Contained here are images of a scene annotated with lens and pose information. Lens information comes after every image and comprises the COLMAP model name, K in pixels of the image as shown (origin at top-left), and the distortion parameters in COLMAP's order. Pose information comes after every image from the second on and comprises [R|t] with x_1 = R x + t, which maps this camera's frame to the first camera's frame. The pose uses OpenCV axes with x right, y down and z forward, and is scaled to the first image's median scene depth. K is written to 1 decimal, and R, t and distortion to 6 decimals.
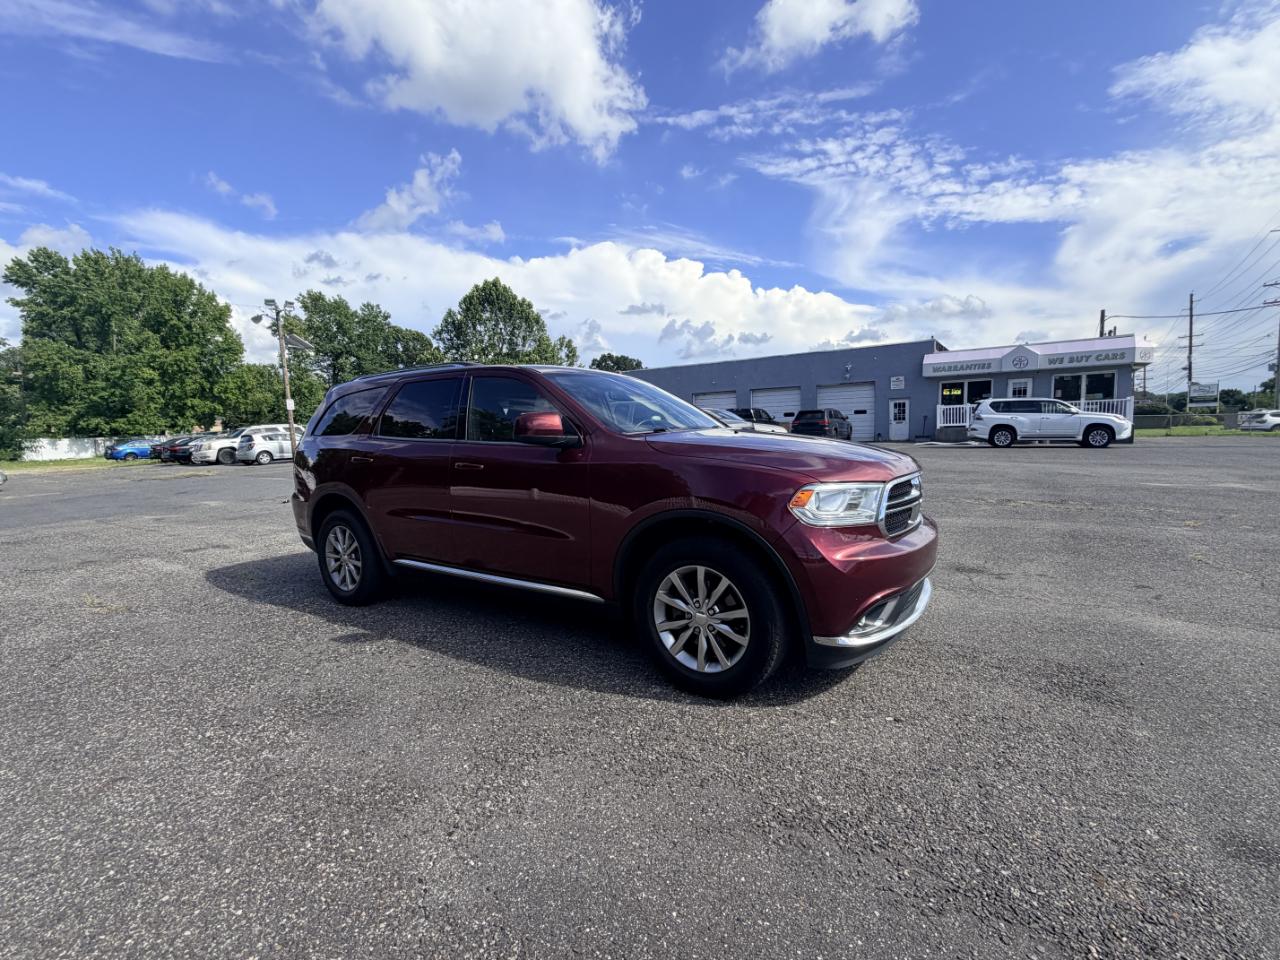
lens RADIAL K [[567.2, 0, 644.1], [0, 567.2, 473.1], [0, 0, 1]] dist [-0.000203, 0.000088]
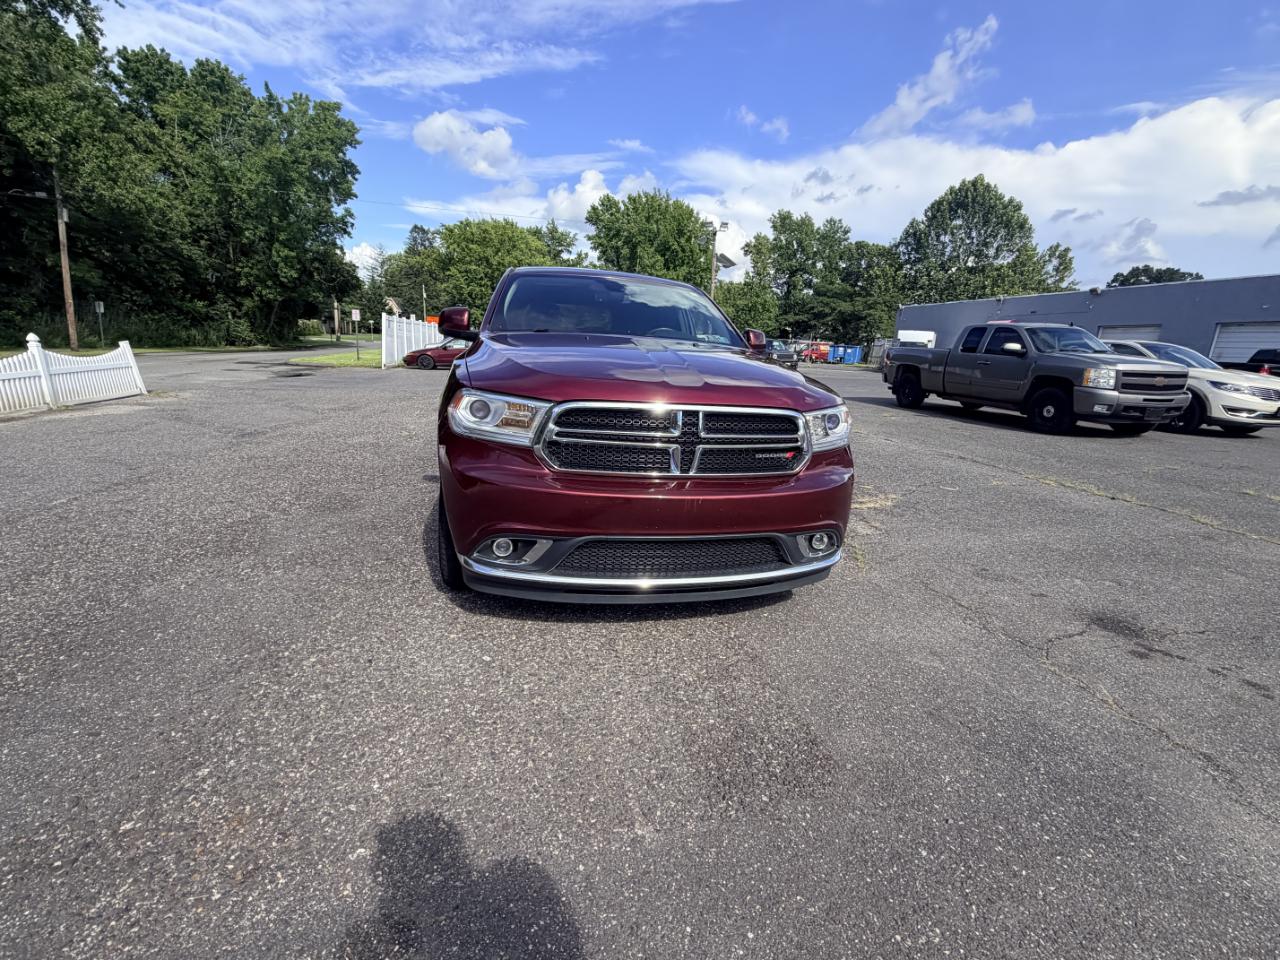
lens RADIAL K [[567.2, 0, 645.3], [0, 567.2, 481.9], [0, 0, 1]] dist [-0.000203, 0.000088]
pose [[0.720748, 0.225967, -0.655333, 0.038562], [-0.126457, 0.972374, 0.196207, -0.001671], [0.681565, -0.058545, 0.729412, 0.017796]]
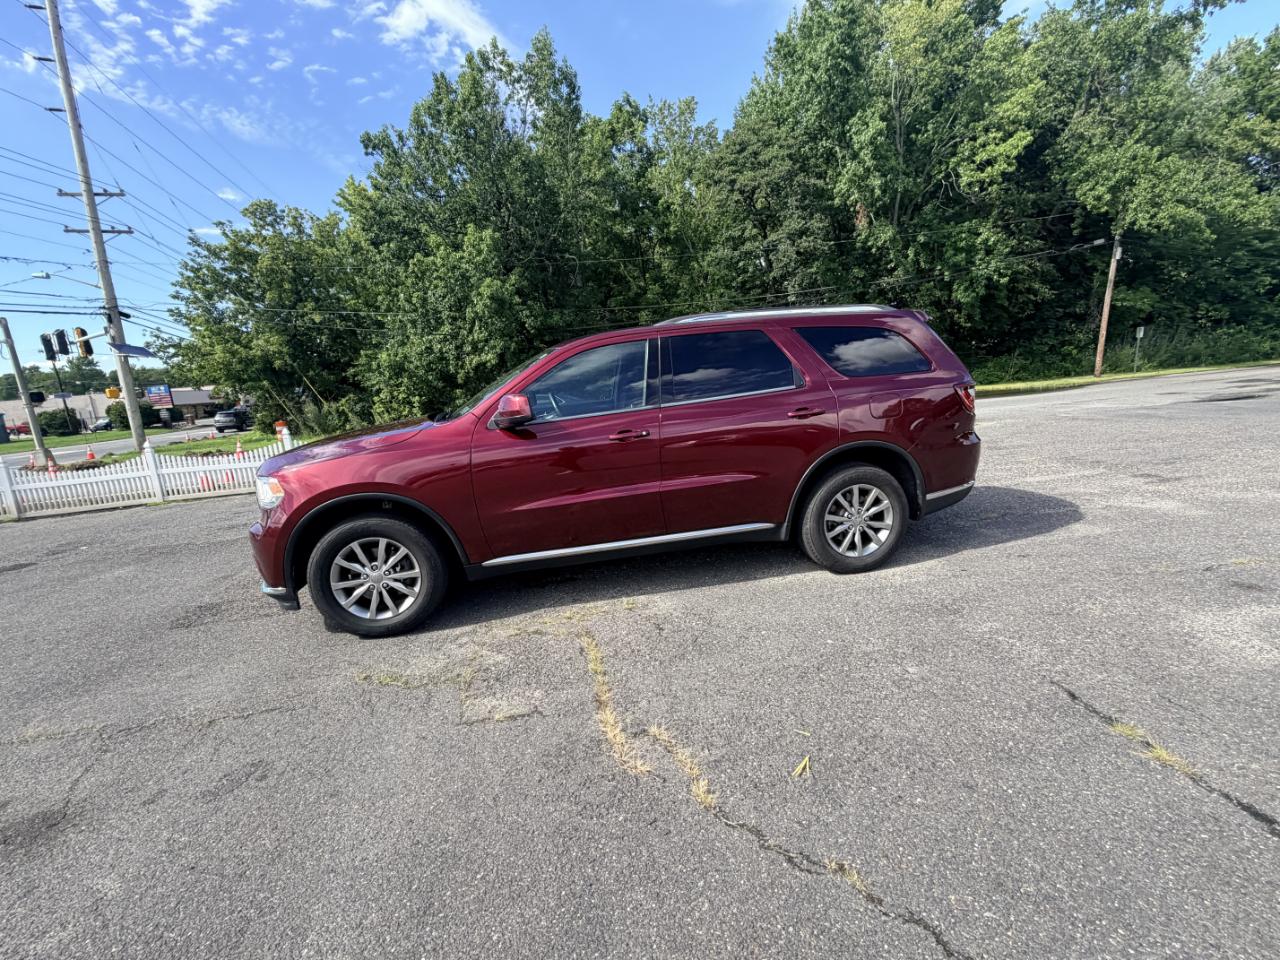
lens RADIAL K [[567.2, 0, 643.5], [0, 567.2, 483.7], [0, 0, 1]] dist [-0.000203, 0.000088]
pose [[-0.715470, 0.211788, -0.665770, 0.032026], [0.048790, 0.965765, 0.254787, -0.010667], [0.696938, 0.149810, -0.701309, 0.106074]]
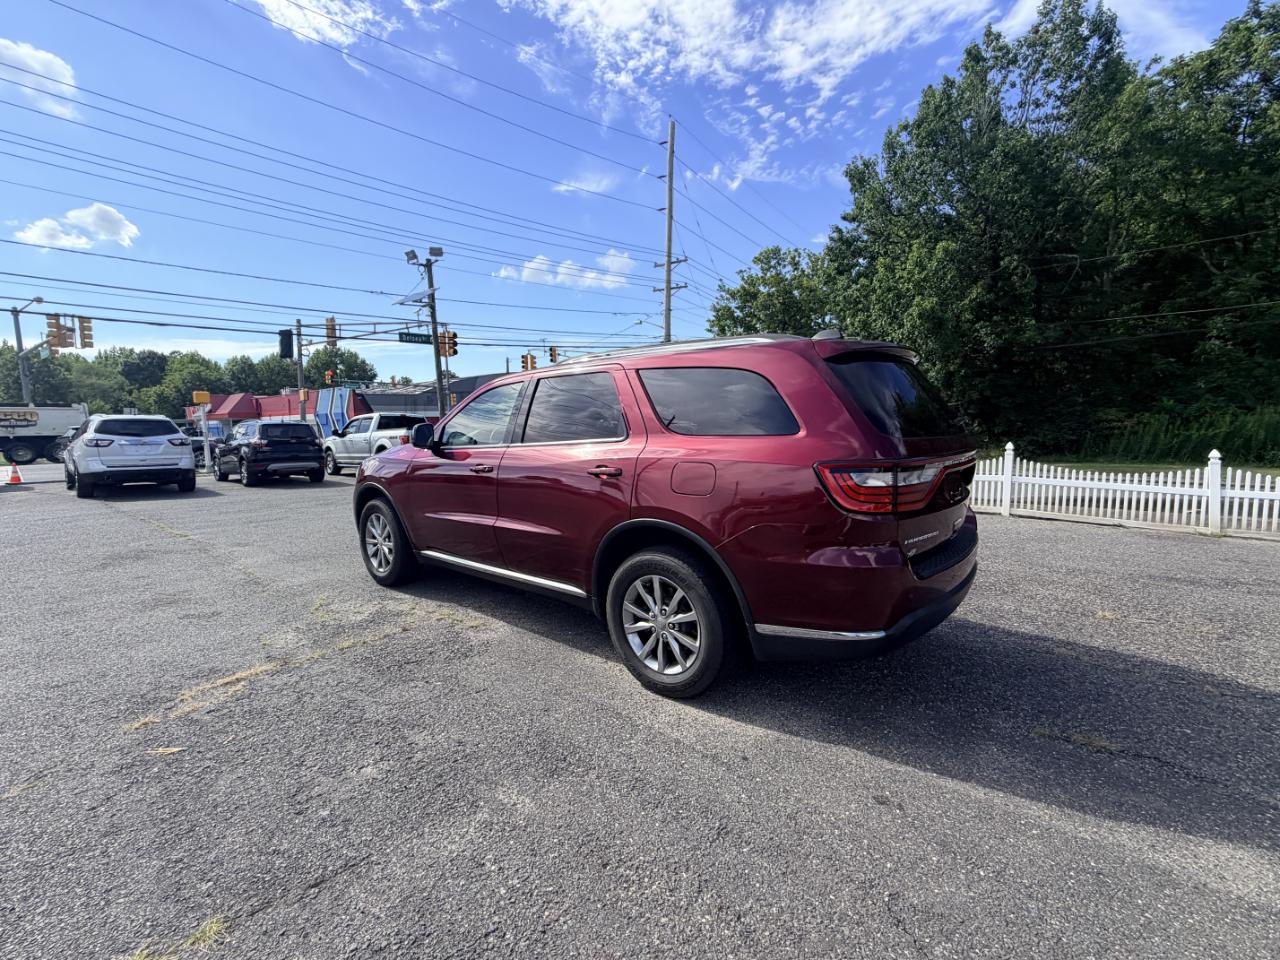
lens RADIAL K [[567.2, 0, 642.8], [0, 567.2, 486.1], [0, 0, 1]] dist [-0.000203, 0.000088]
pose [[-0.992521, 0.030189, 0.118279, -0.021460], [0.051435, 0.982149, 0.180934, -0.009638], [-0.110706, 0.185665, -0.976357, 0.120836]]
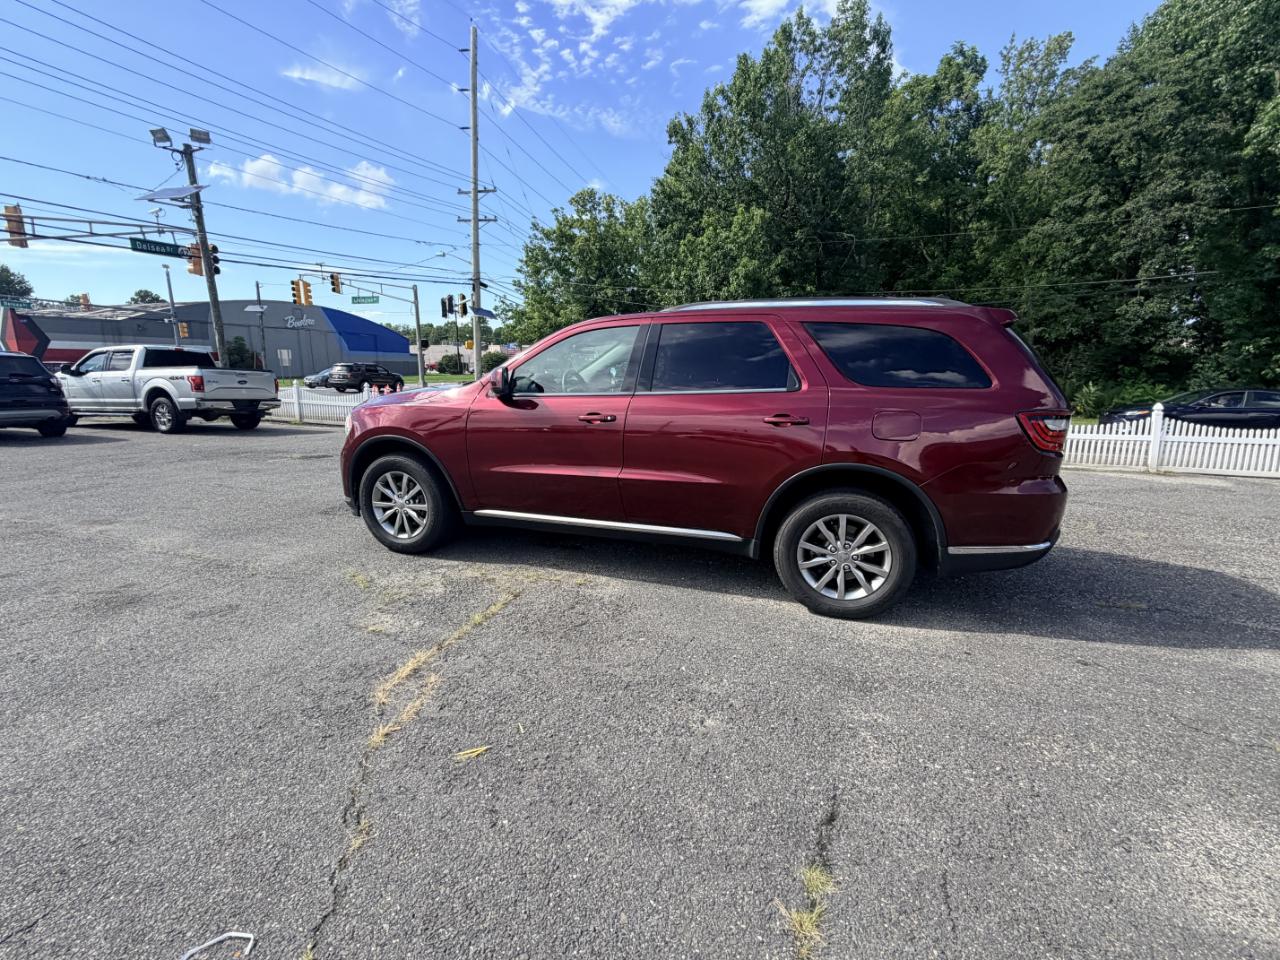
lens RADIAL K [[567.2, 0, 643.4], [0, 567.2, 485.1], [0, 0, 1]] dist [-0.000203, 0.000088]
pose [[-0.964790, 0.068765, -0.253874, 0.008779], [-0.004578, 0.960682, 0.277612, -0.010540], [0.262982, 0.268999, -0.926542, 0.119147]]
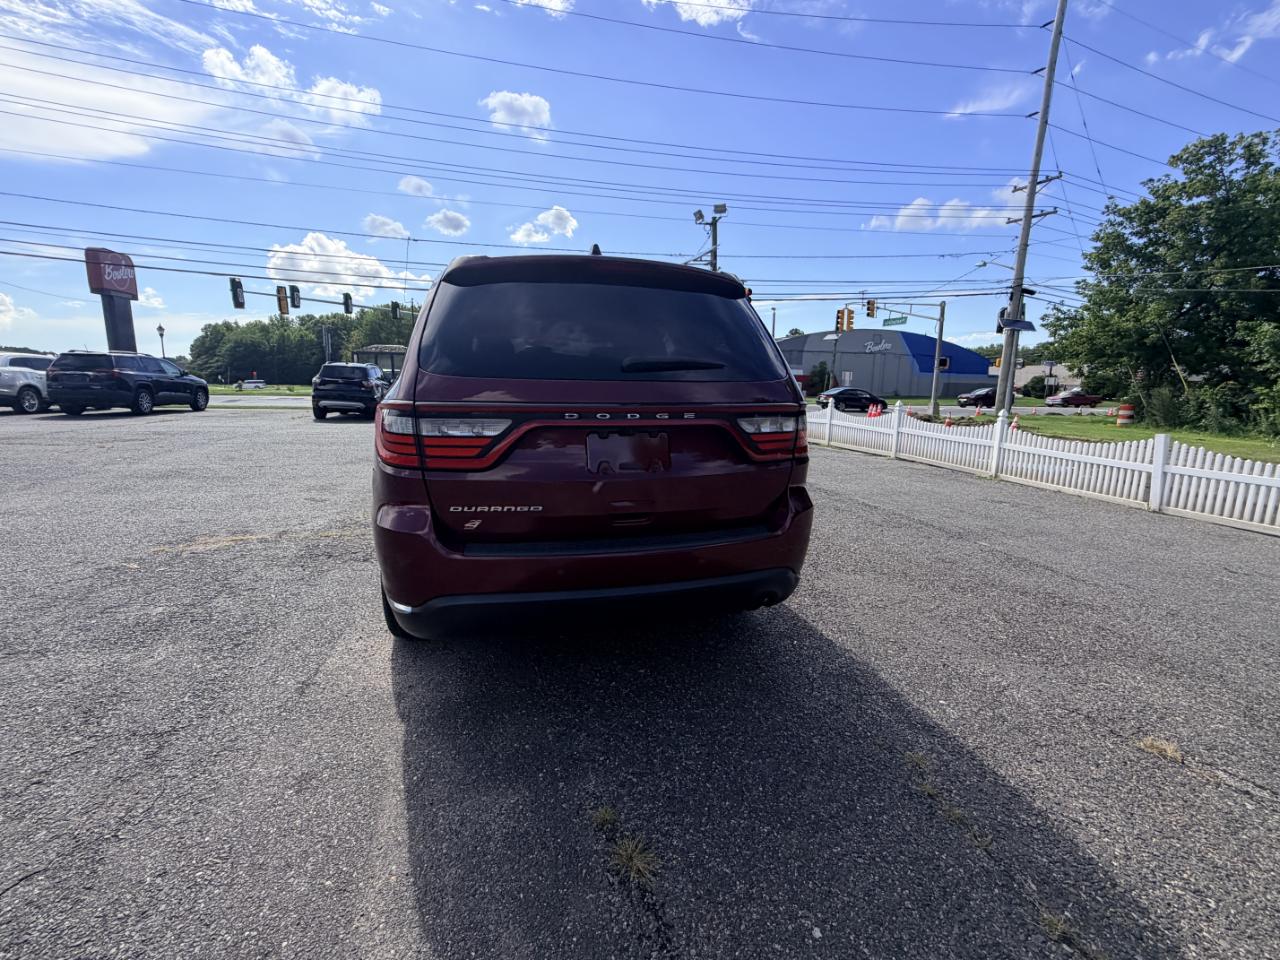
lens RADIAL K [[567.2, 0, 640.7], [0, 567.2, 480.6], [0, 0, 1]] dist [-0.000203, 0.000088]
pose [[-0.758210, -0.100272, 0.644254, -0.056742], [0.048601, 0.976663, 0.209205, -0.005939], [-0.650197, 0.189933, -0.735642, 0.100678]]
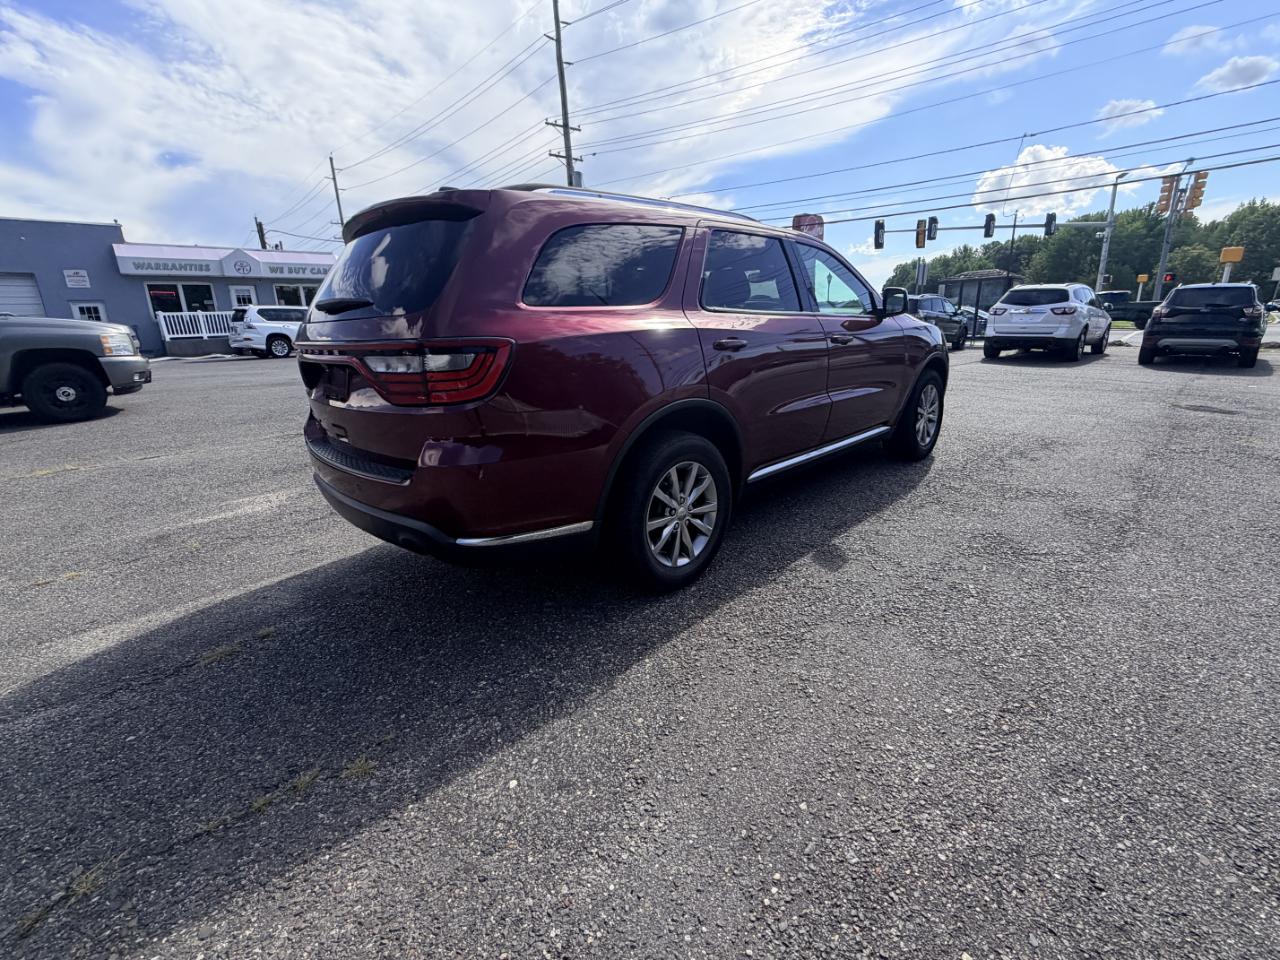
lens RADIAL K [[567.2, 0, 640.6], [0, 567.2, 479.6], [0, 0, 1]] dist [-0.000203, 0.000088]
pose [[0.195127, -0.248225, 0.948847, -0.067824], [0.099774, 0.967448, 0.232574, -0.001992], [-0.975690, 0.049288, 0.213541, 0.056046]]
